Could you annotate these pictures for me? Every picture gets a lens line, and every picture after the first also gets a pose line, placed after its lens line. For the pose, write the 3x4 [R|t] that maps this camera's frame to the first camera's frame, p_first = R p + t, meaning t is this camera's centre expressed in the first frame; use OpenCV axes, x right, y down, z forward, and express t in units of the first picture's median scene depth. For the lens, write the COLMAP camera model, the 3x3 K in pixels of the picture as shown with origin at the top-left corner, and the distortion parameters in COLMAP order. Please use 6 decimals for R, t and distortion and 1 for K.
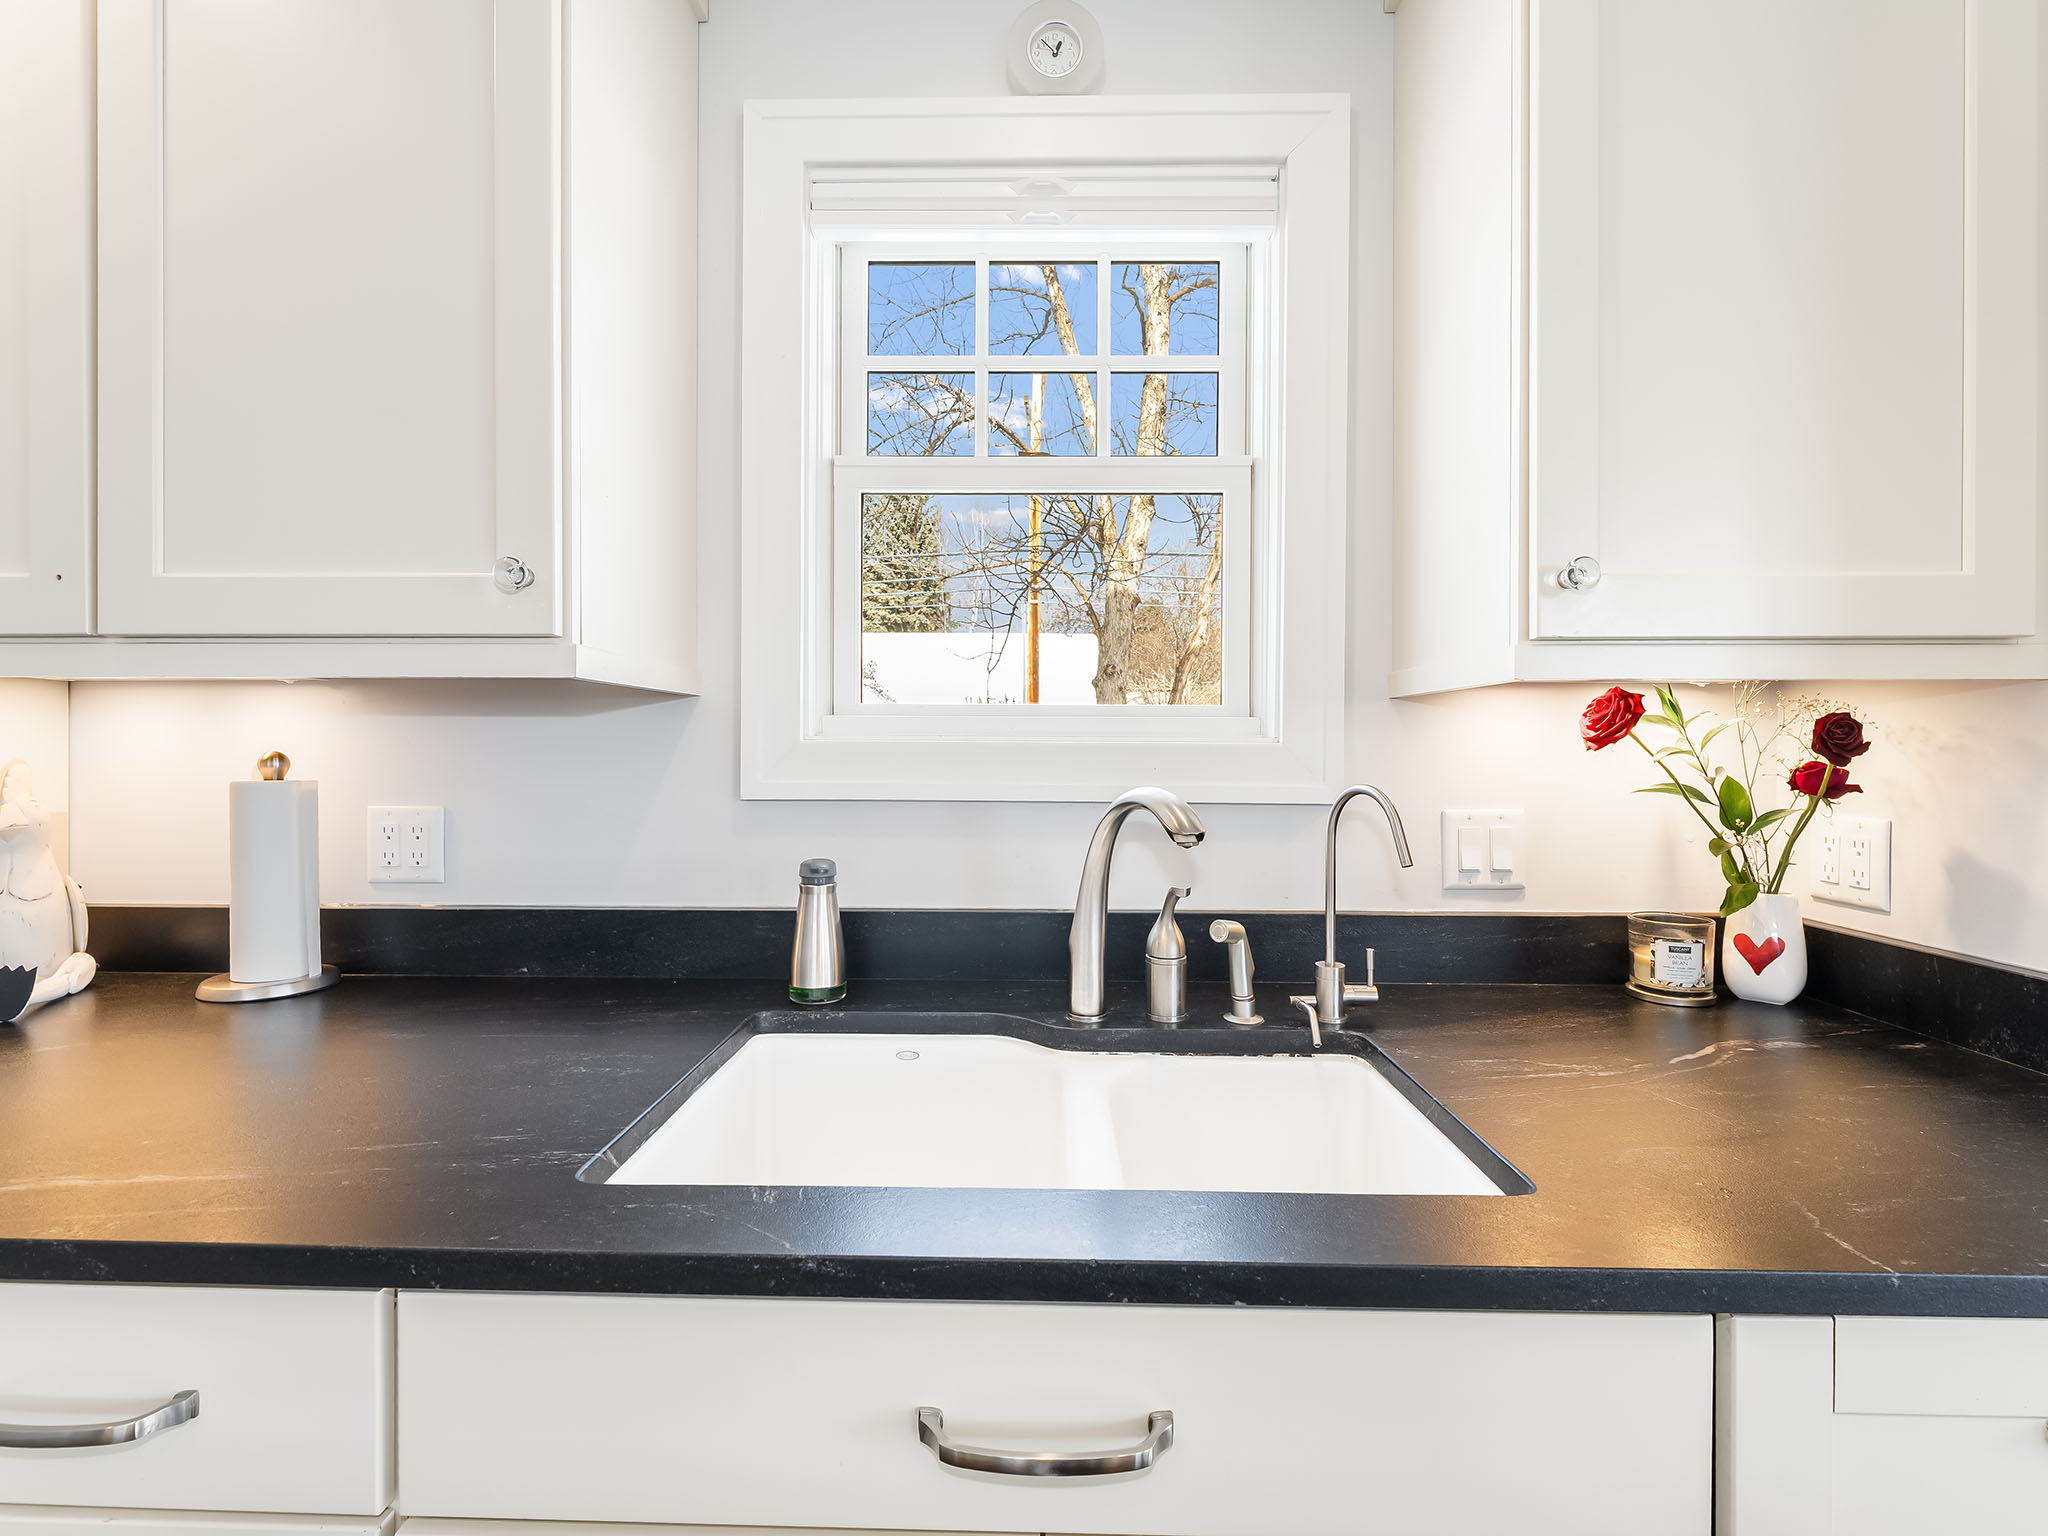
lens RADIAL K [[961.0, 0, 1026.2], [0, 961.0, 736.6], [0, 0, 1]] dist [-0.012537, -0.000228]
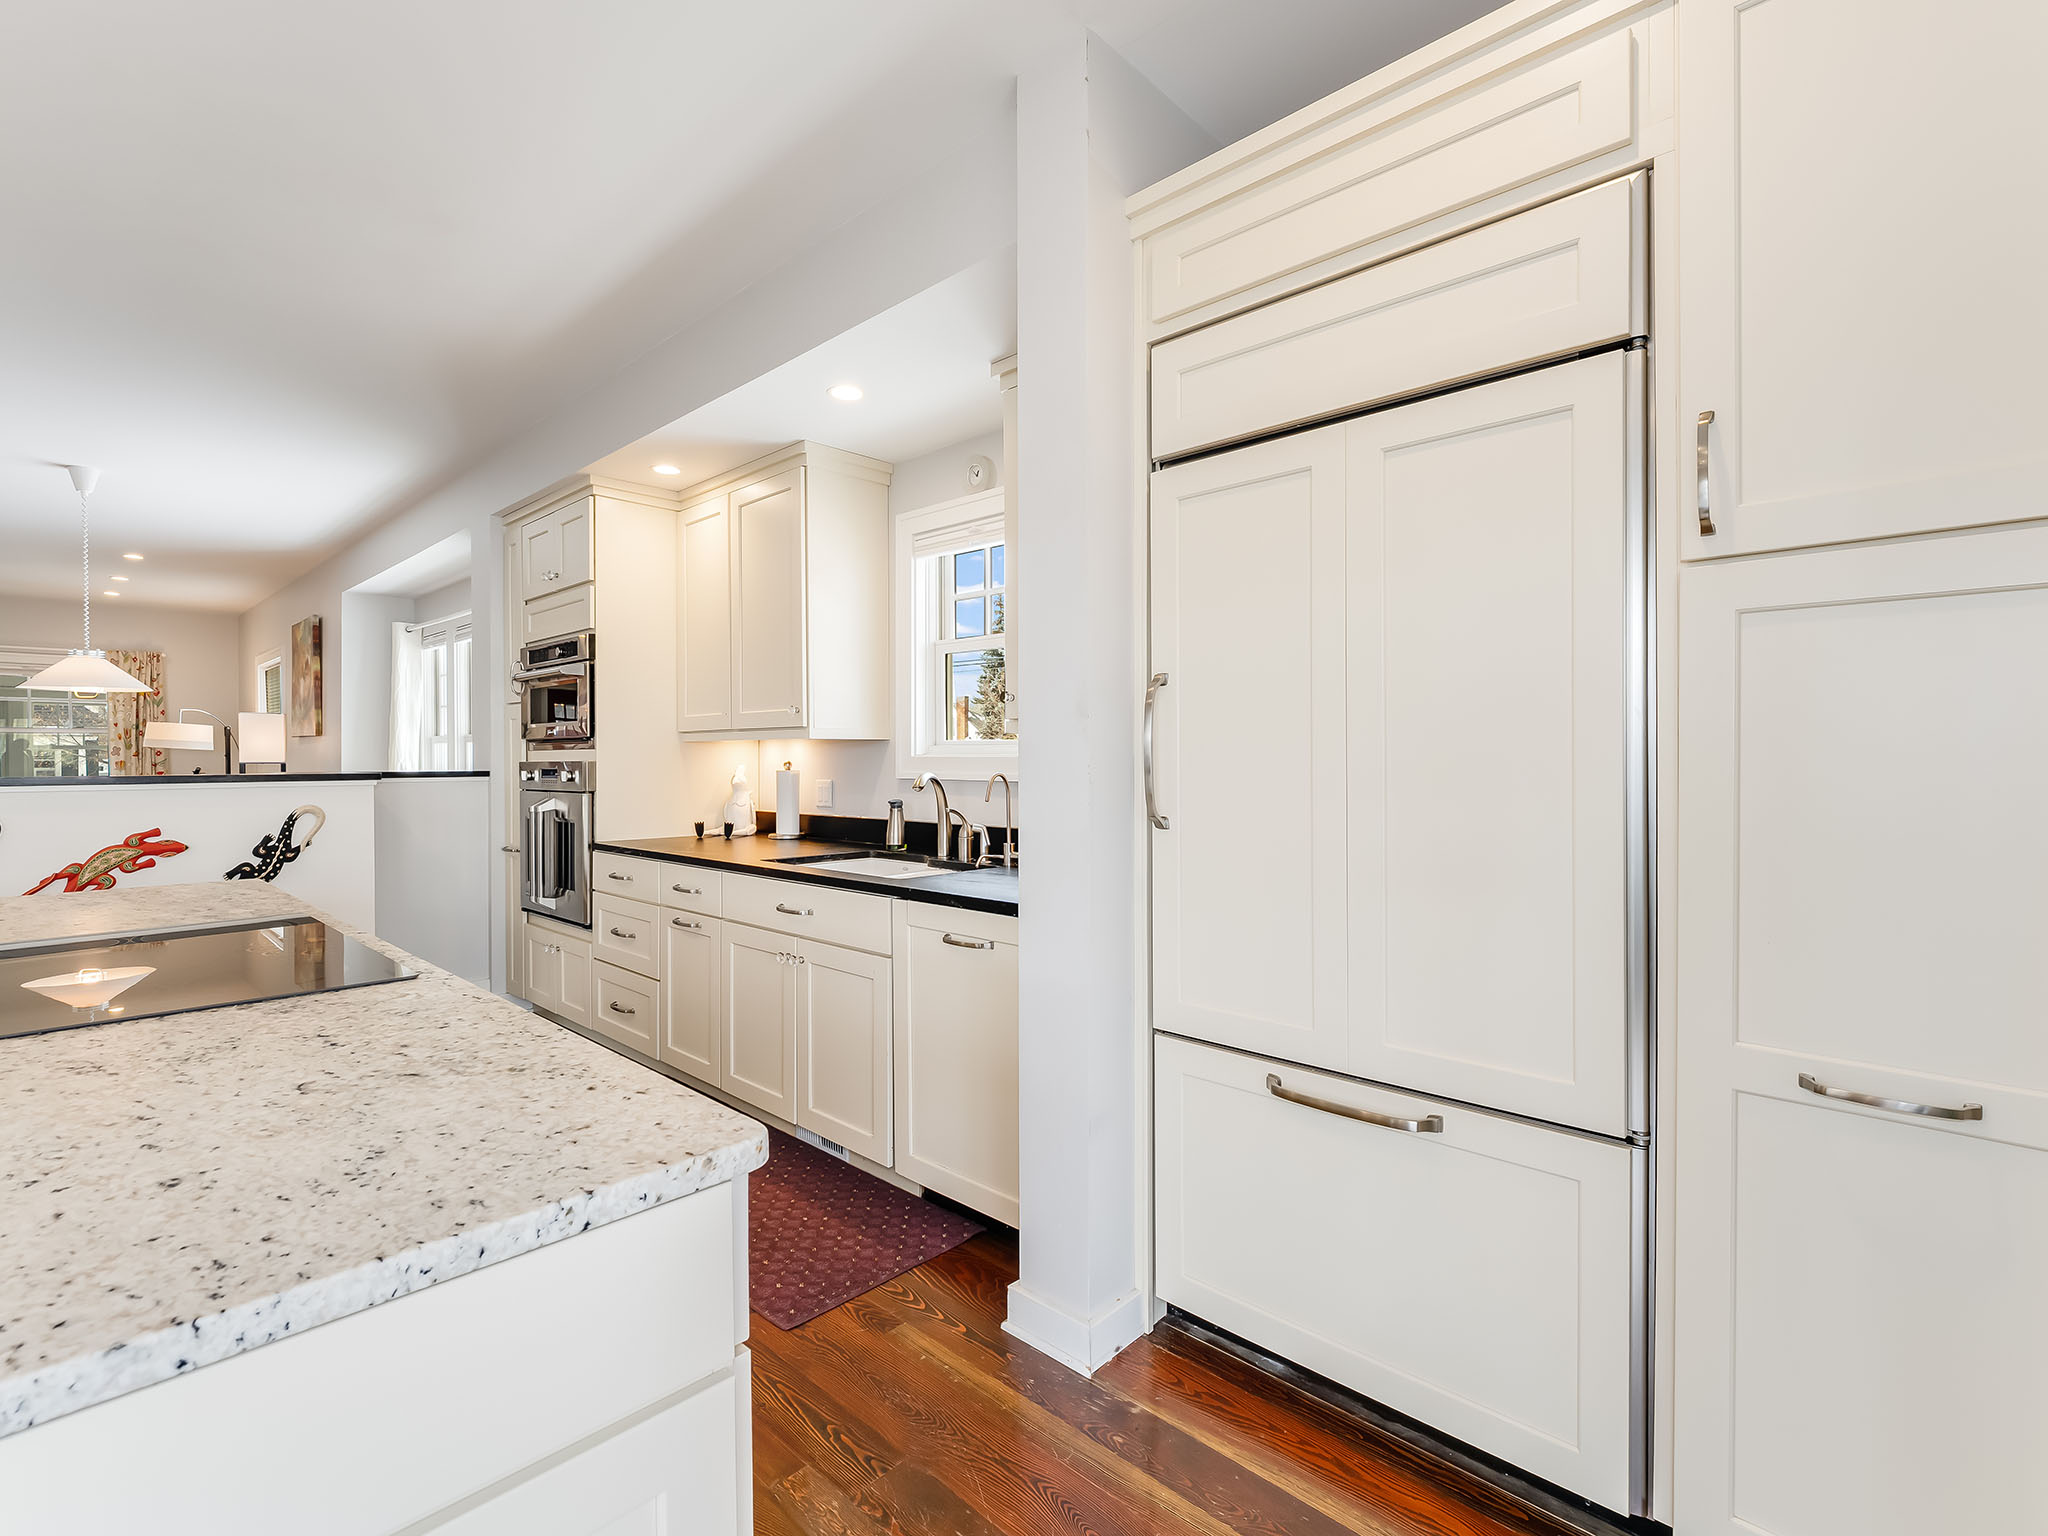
lens RADIAL K [[961.0, 0, 1026.2], [0, 961.0, 736.6], [0, 0, 1]] dist [-0.012537, -0.000228]
pose [[0.731576, -0.013320, -0.681630, 2.025333], [0.019629, 0.999806, 0.001531, -0.060631], [0.681477, -0.014500, 0.731696, -0.808582]]
